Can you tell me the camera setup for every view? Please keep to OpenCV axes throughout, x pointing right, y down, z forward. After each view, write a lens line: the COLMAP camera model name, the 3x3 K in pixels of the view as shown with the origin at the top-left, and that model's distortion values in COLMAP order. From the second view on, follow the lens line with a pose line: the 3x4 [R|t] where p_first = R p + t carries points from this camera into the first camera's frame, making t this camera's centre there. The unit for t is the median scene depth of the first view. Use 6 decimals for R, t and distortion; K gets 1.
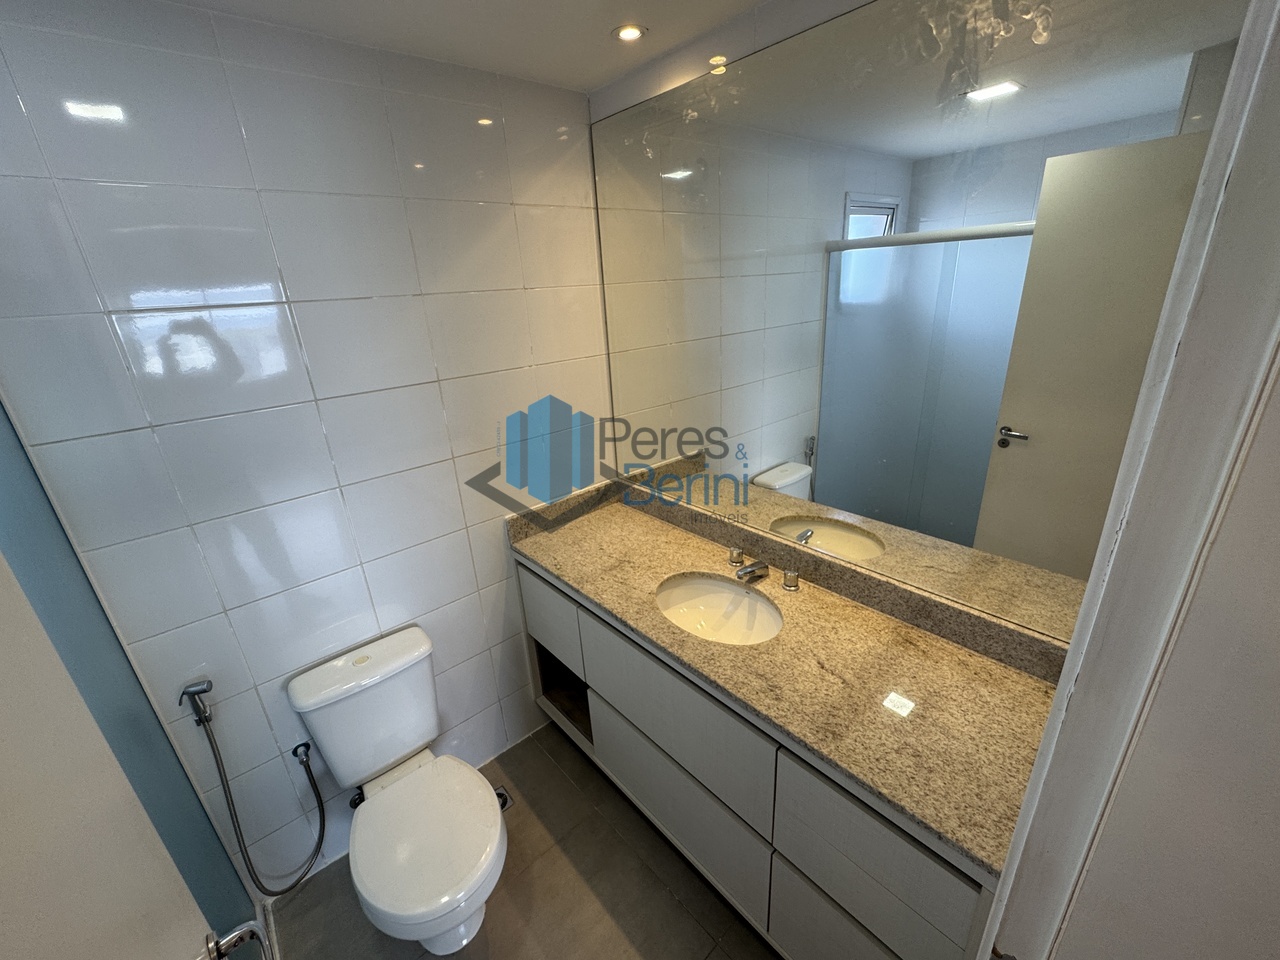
lens RADIAL K [[524.4, 0, 656.7], [0, 524.4, 477.8], [0, 0, 1]] dist [-0.000899, -0.000081]
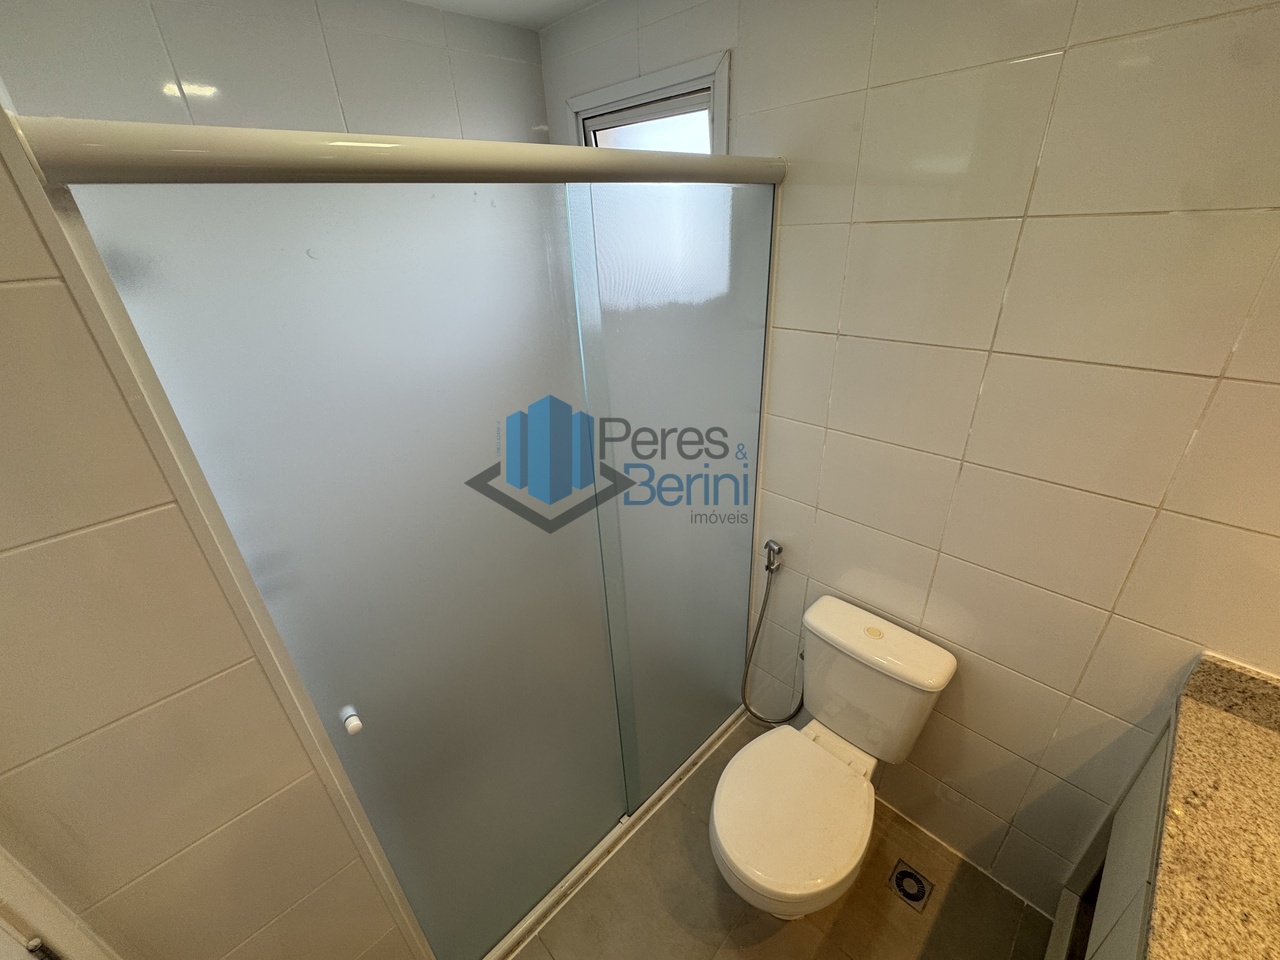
lens RADIAL K [[514.0, 0, 639.6], [0, 514.0, 477.5], [0, 0, 1]] dist [-0.001381, 0.000226]
pose [[0.038690, 0.488363, -0.871782, 0.079332], [-0.315309, 0.833830, 0.453110, -0.170510], [0.948200, 0.257350, 0.186246, 0.411765]]
